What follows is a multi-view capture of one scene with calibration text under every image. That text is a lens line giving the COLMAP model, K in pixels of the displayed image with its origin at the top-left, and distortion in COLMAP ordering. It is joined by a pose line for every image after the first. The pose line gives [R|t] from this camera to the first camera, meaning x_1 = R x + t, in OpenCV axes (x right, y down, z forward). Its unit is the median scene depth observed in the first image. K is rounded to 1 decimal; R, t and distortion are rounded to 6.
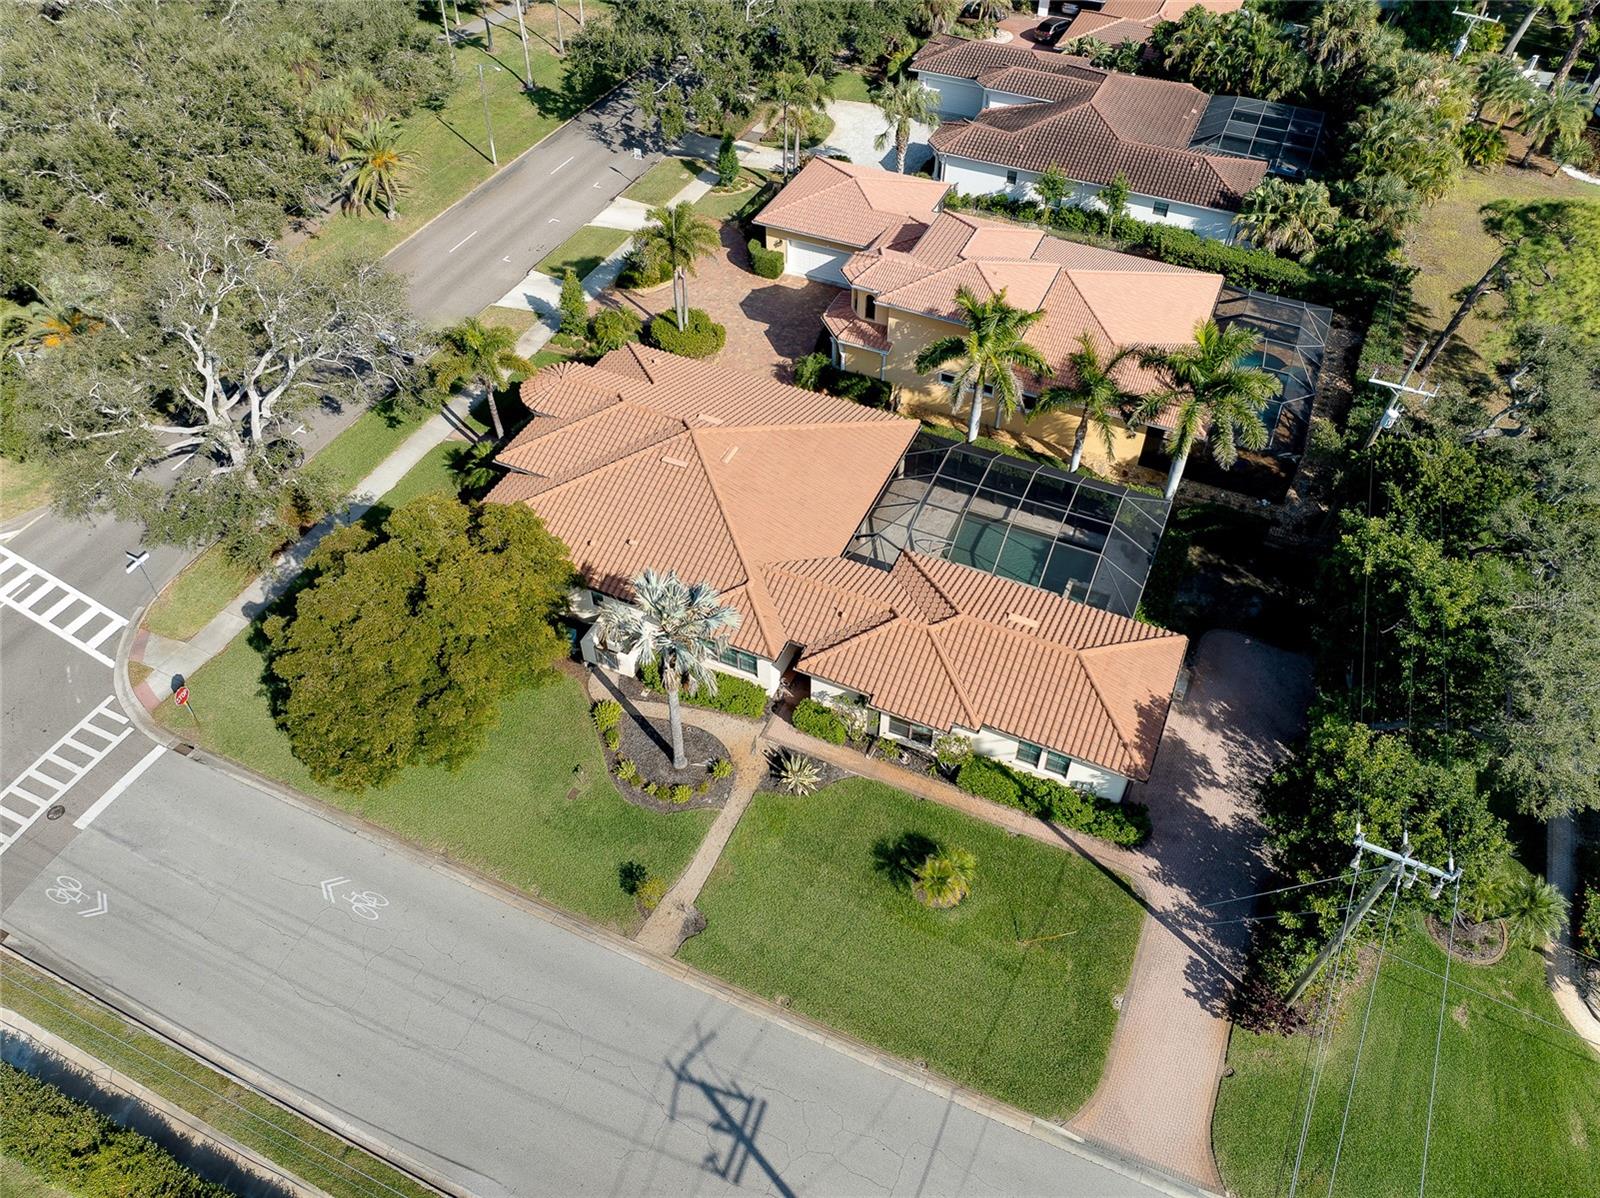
lens RADIAL K [[1130.0, 0, 798.0], [0, 1130.0, 599.2], [0, 0, 1]] dist [-0.057112, 0.028424]
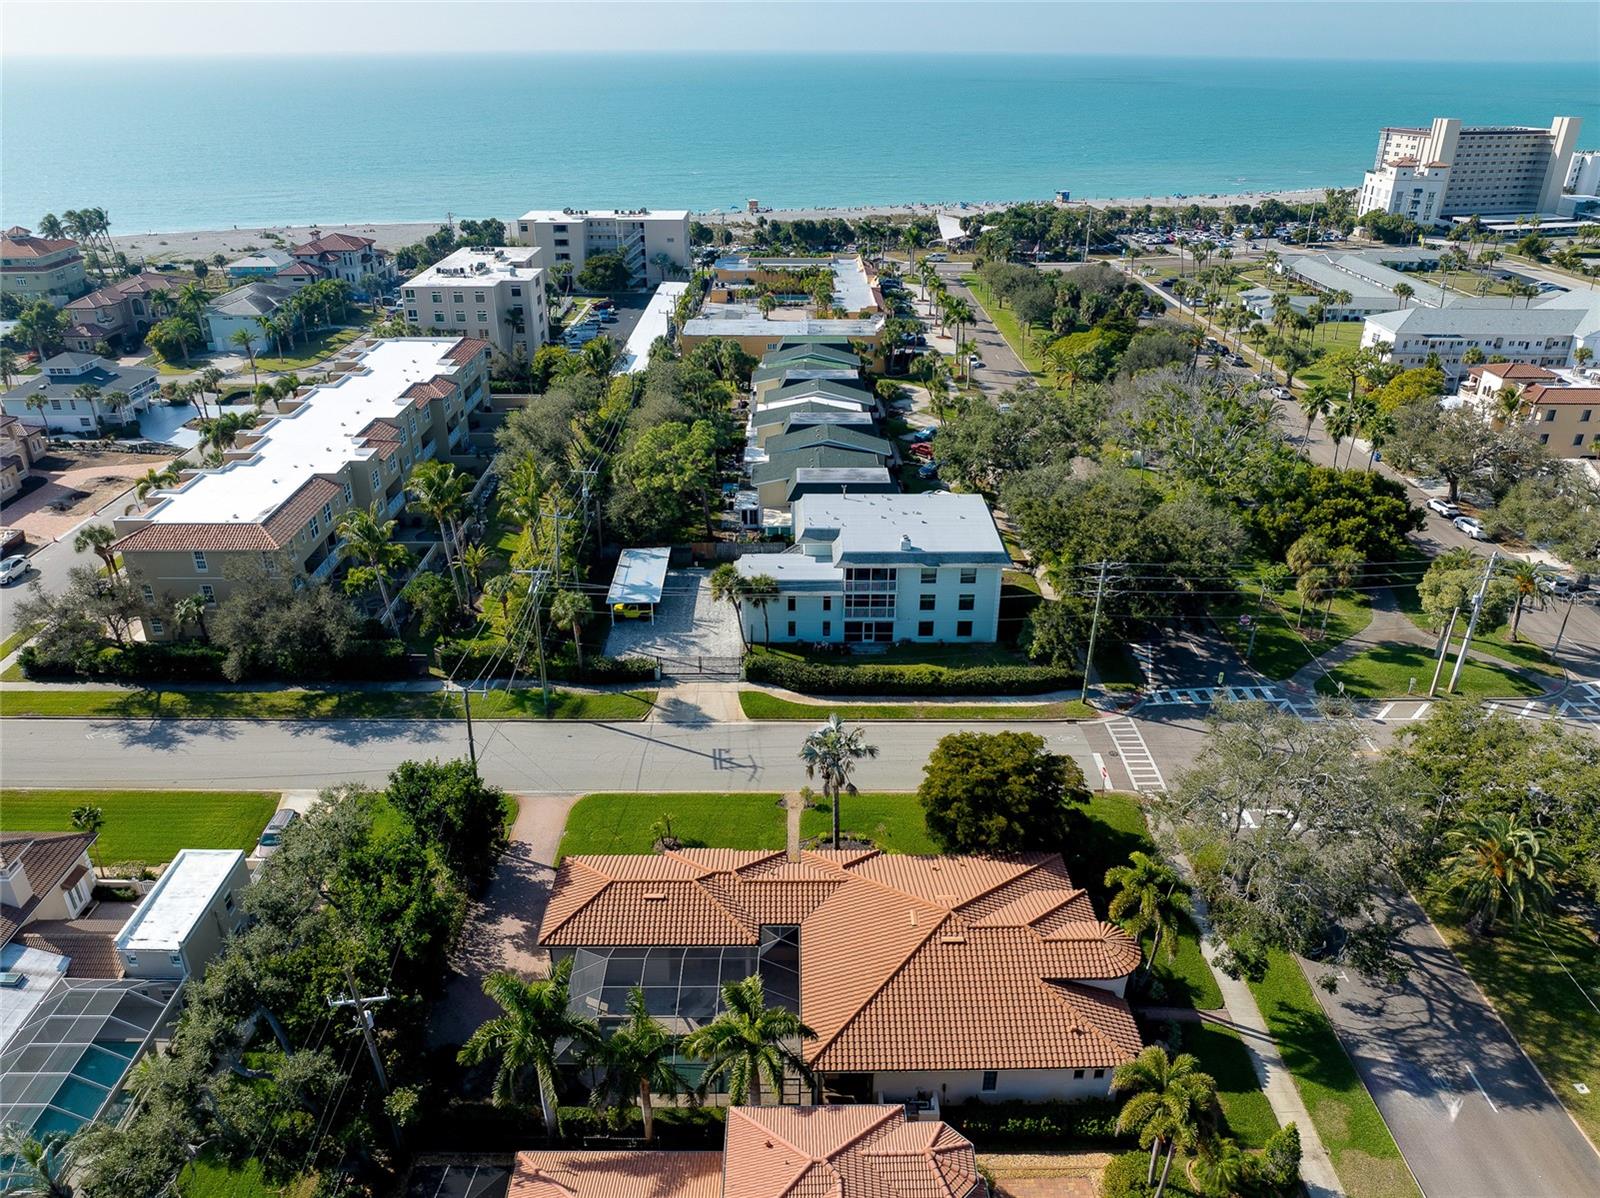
lens RADIAL K [[1130.0, 0, 803.9], [0, 1130.0, 597.7], [0, 0, 1]] dist [-0.057112, 0.028424]
pose [[-0.908155, 0.187153, -0.374471, 0.476162], [-0.305568, 0.315085, 0.898526, -1.405958], [0.286152, 0.930427, -0.228958, 0.993816]]
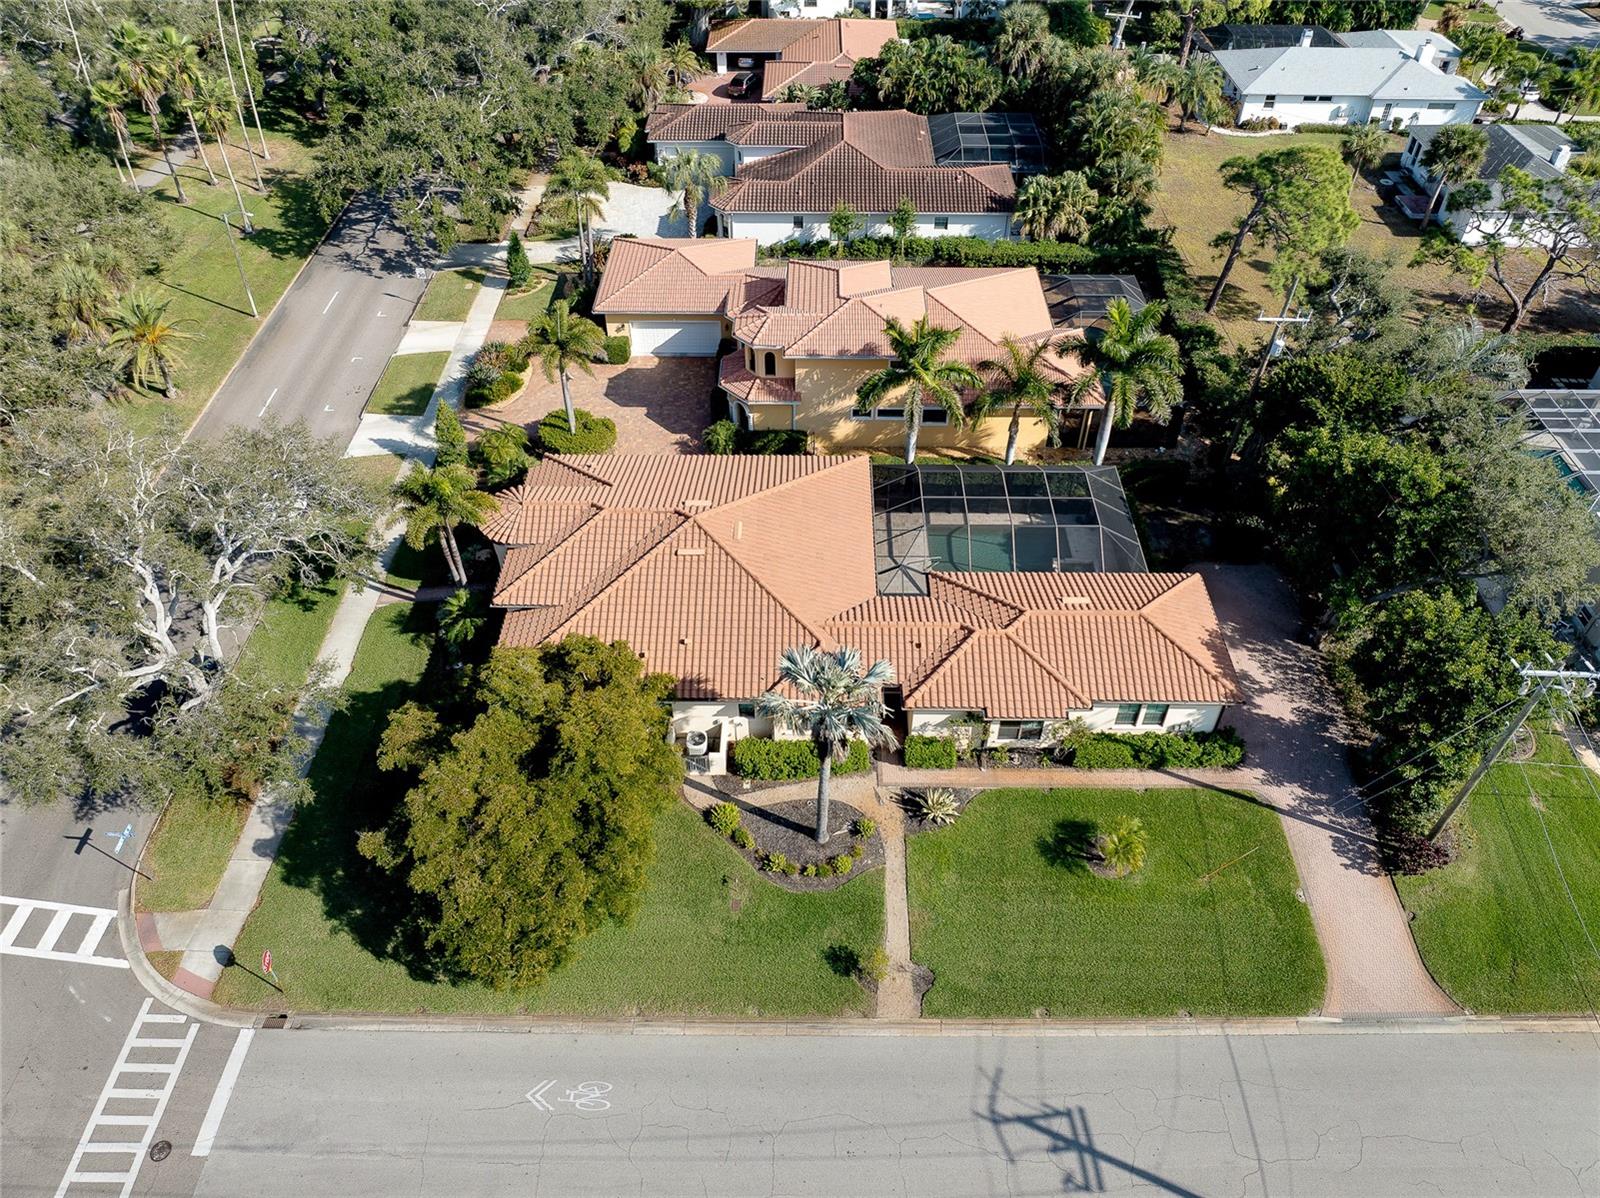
lens RADIAL K [[1130.0, 0, 803.7], [0, 1130.0, 606.1], [0, 0, 1]] dist [-0.057112, 0.028424]
pose [[0.914372, -0.283173, 0.289374, -0.338647], [0.296364, 0.955073, -0.001853, -0.049244], [-0.275848, 0.087454, 0.957214, 0.042290]]
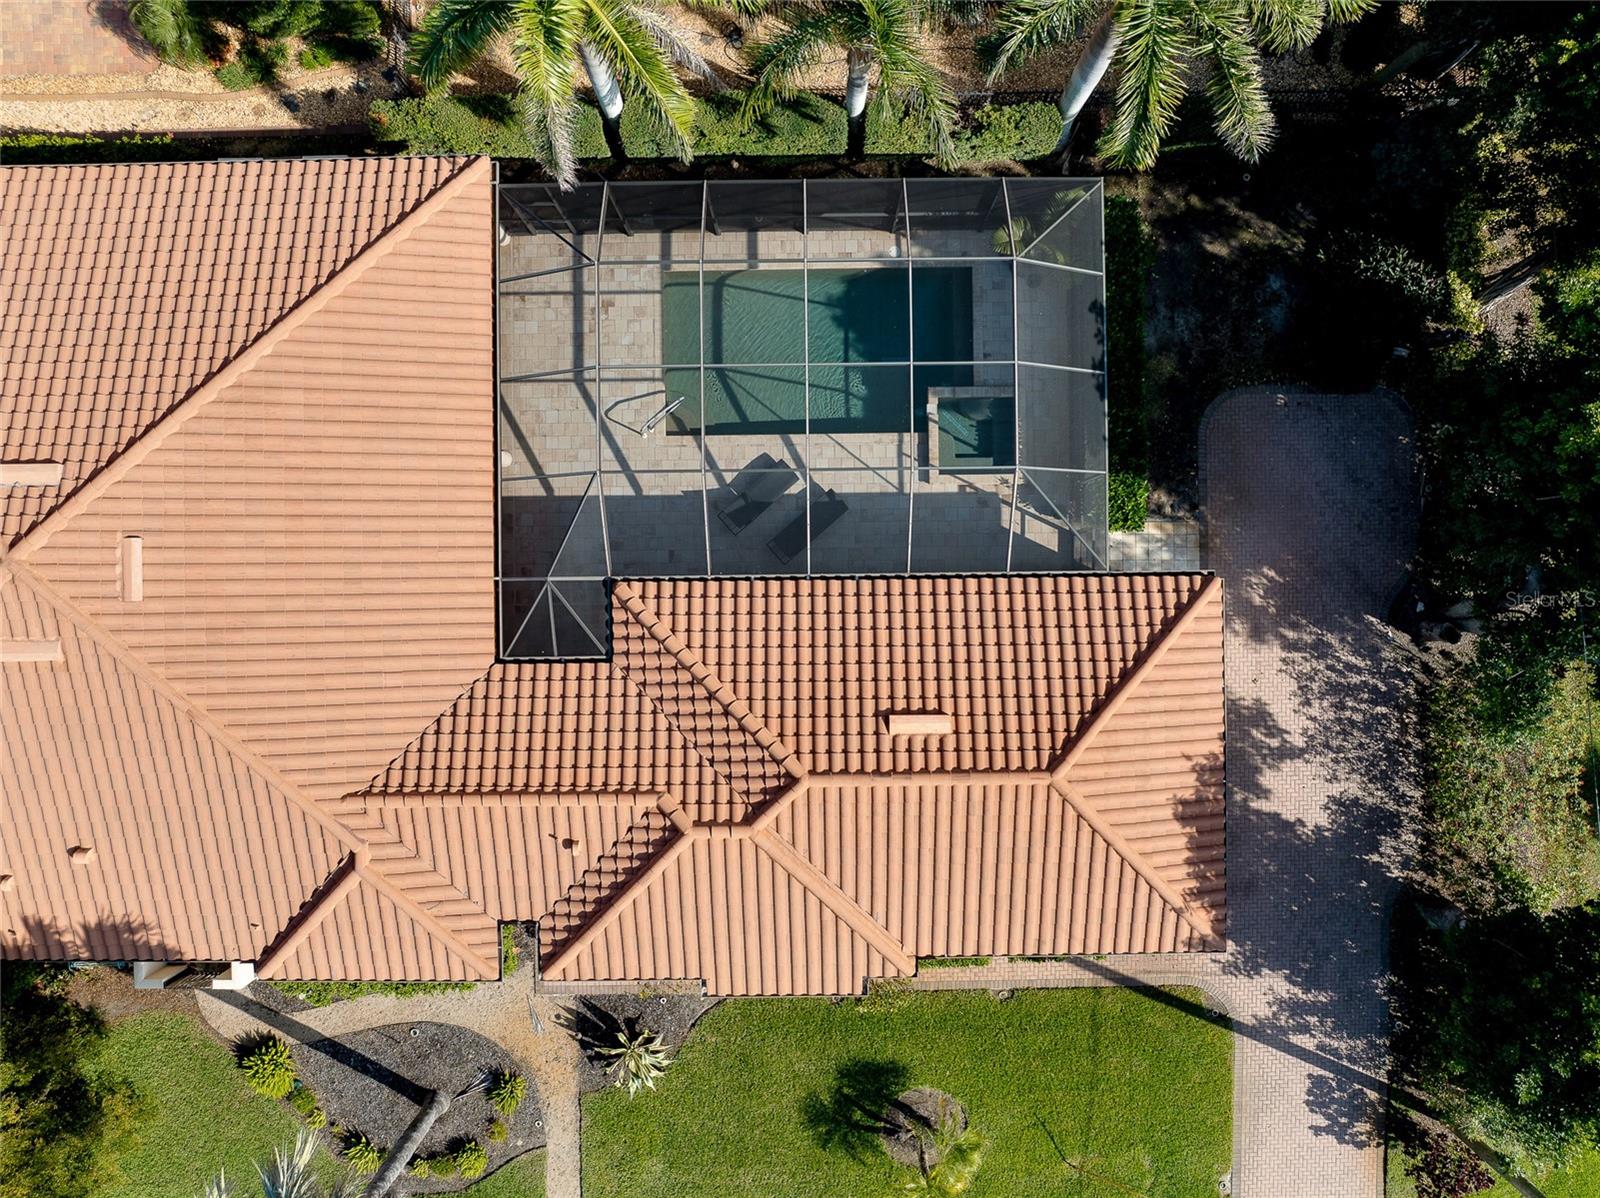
lens RADIAL K [[1130.0, 0, 806.8], [0, 1130.0, 602.3], [0, 0, 1]] dist [-0.057112, 0.028424]
pose [[0.905847, -0.423582, 0.004521, 0.169312], [0.306660, 0.663093, 0.682838, -0.348185], [-0.292235, -0.617160, 0.730556, 0.669350]]
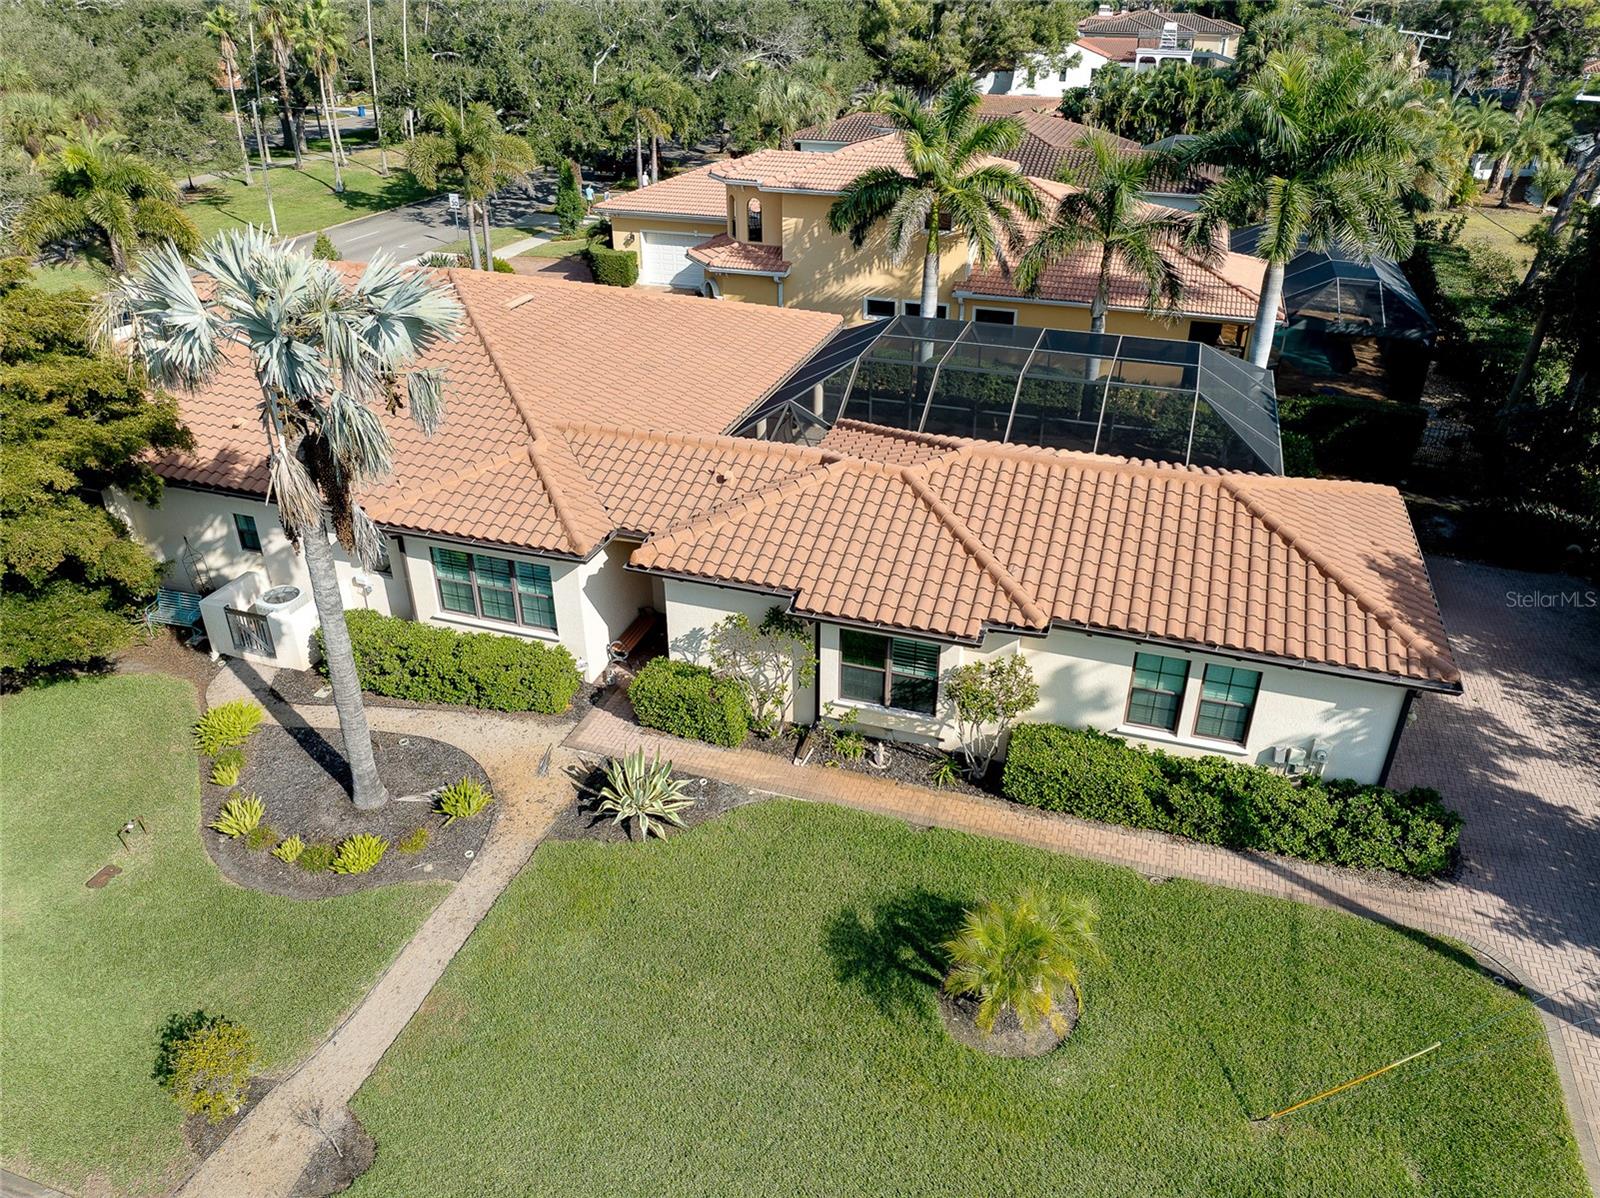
lens RADIAL K [[1130.0, 0, 811.1], [0, 1130.0, 595.0], [0, 0, 1]] dist [-0.057112, 0.028424]
pose [[0.993894, -0.049087, 0.098814, 0.025045], [0.076949, 0.950216, -0.301940, 0.209189], [-0.079074, 0.307701, 0.948192, 0.539053]]
